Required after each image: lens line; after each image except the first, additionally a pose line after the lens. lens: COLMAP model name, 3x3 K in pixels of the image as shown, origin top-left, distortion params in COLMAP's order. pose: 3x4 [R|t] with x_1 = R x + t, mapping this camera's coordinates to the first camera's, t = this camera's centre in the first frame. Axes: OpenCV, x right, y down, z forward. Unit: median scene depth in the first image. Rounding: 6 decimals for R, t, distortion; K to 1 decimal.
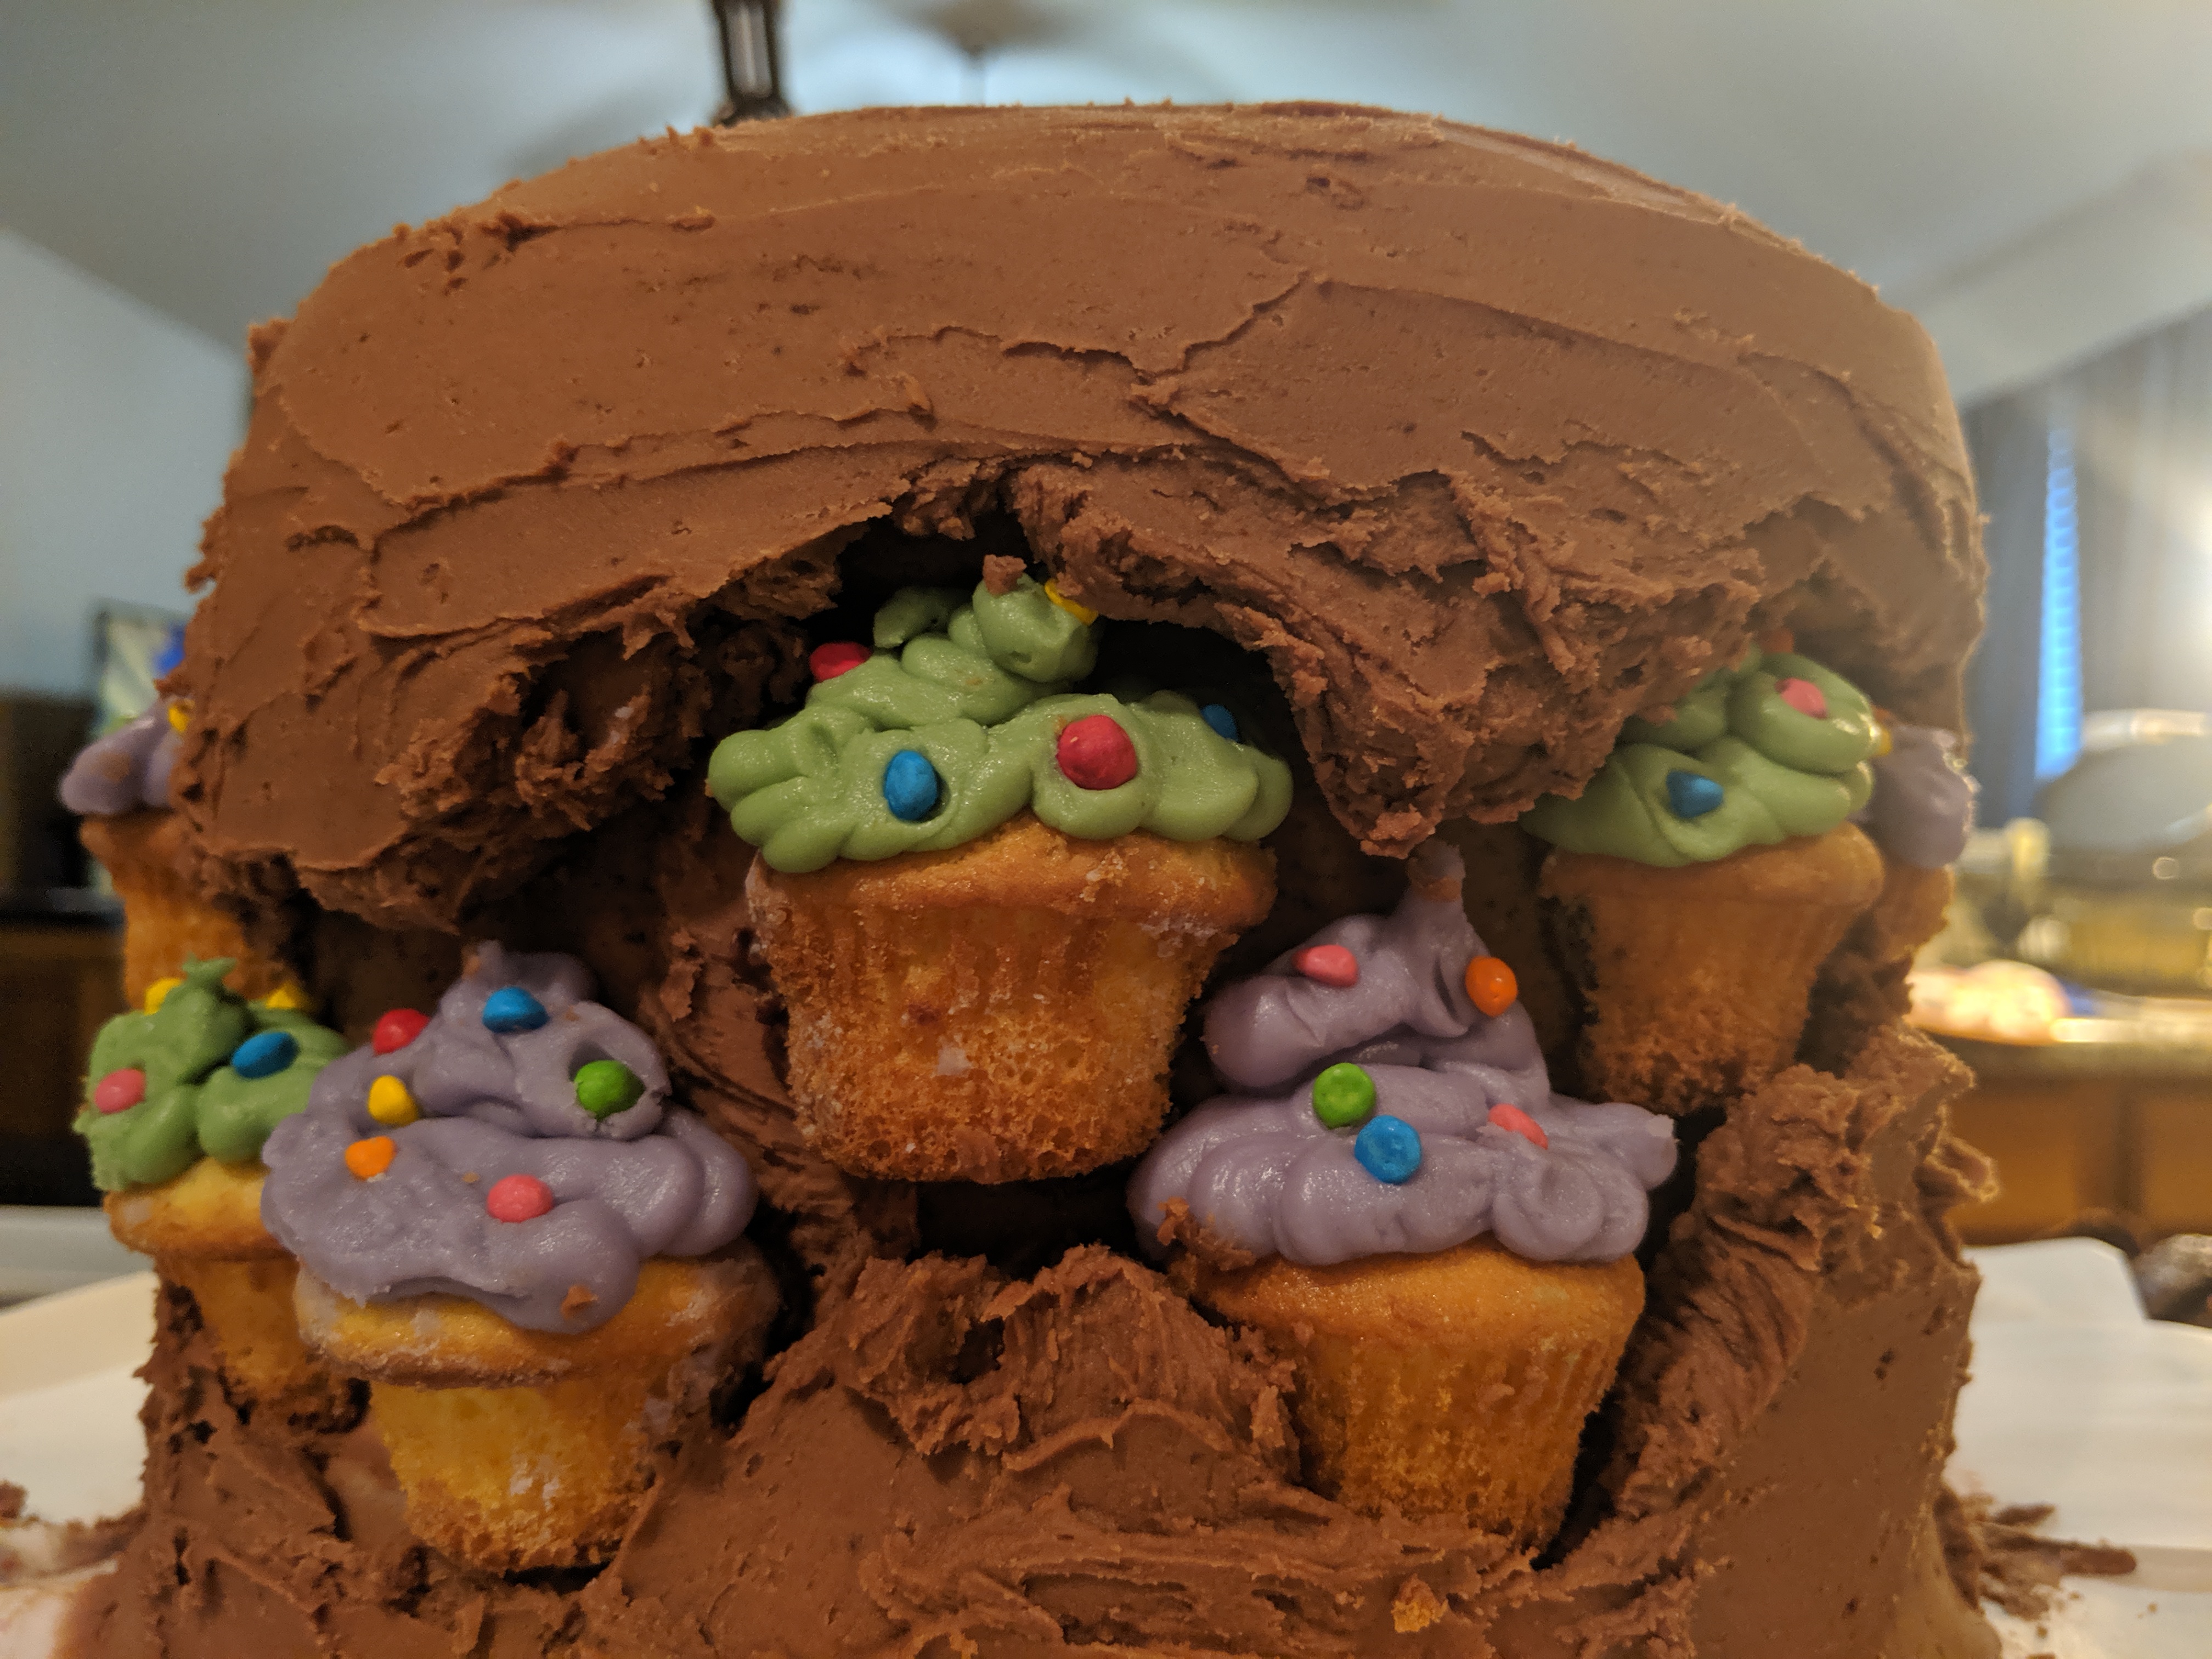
lens RADIAL K [[1828.2, 0, 1090.4], [0, 1828.2, 823.3], [0, 0, 1]] dist [0.060964, -0.114664]
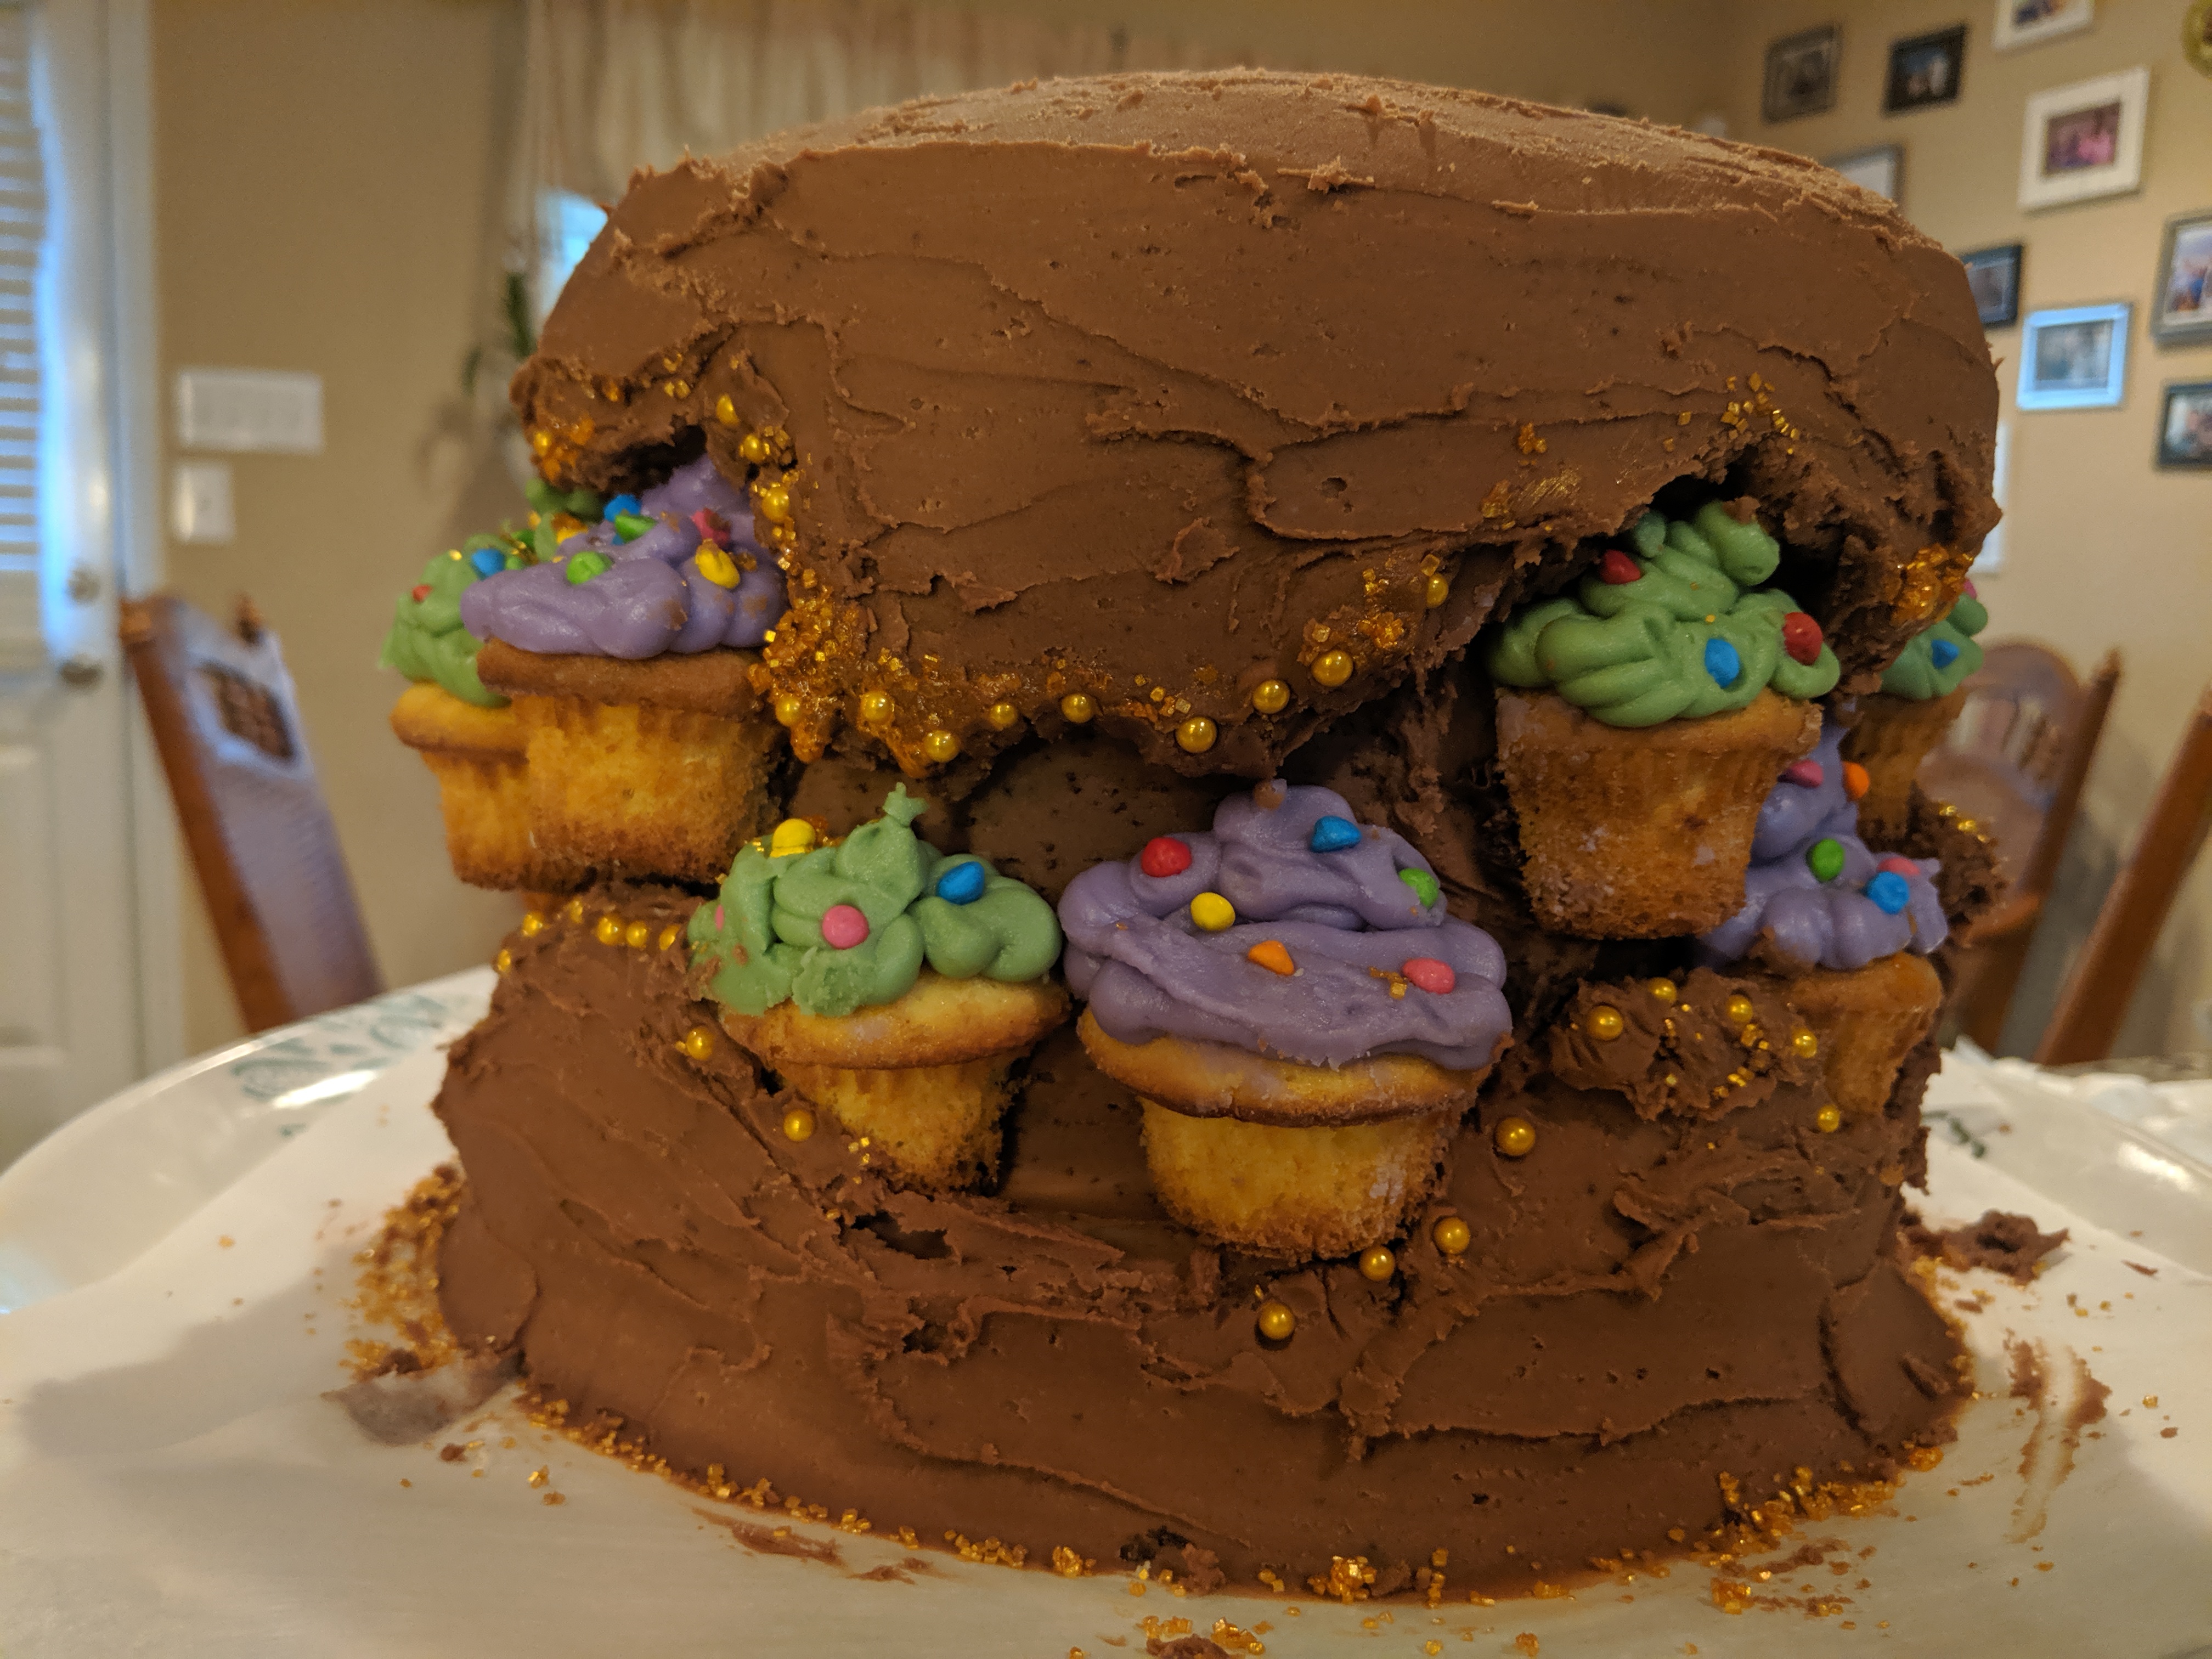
lens RADIAL K [[1828.2, 0, 1096.0], [0, 1828.2, 823.2], [0, 0, 1]] dist [0.060964, -0.114664]
pose [[0.859536, -0.055207, 0.508085, -1.158818], [-0.017473, 0.990393, 0.137171, -0.080150], [-0.510777, -0.126781, 0.850314, 0.017231]]
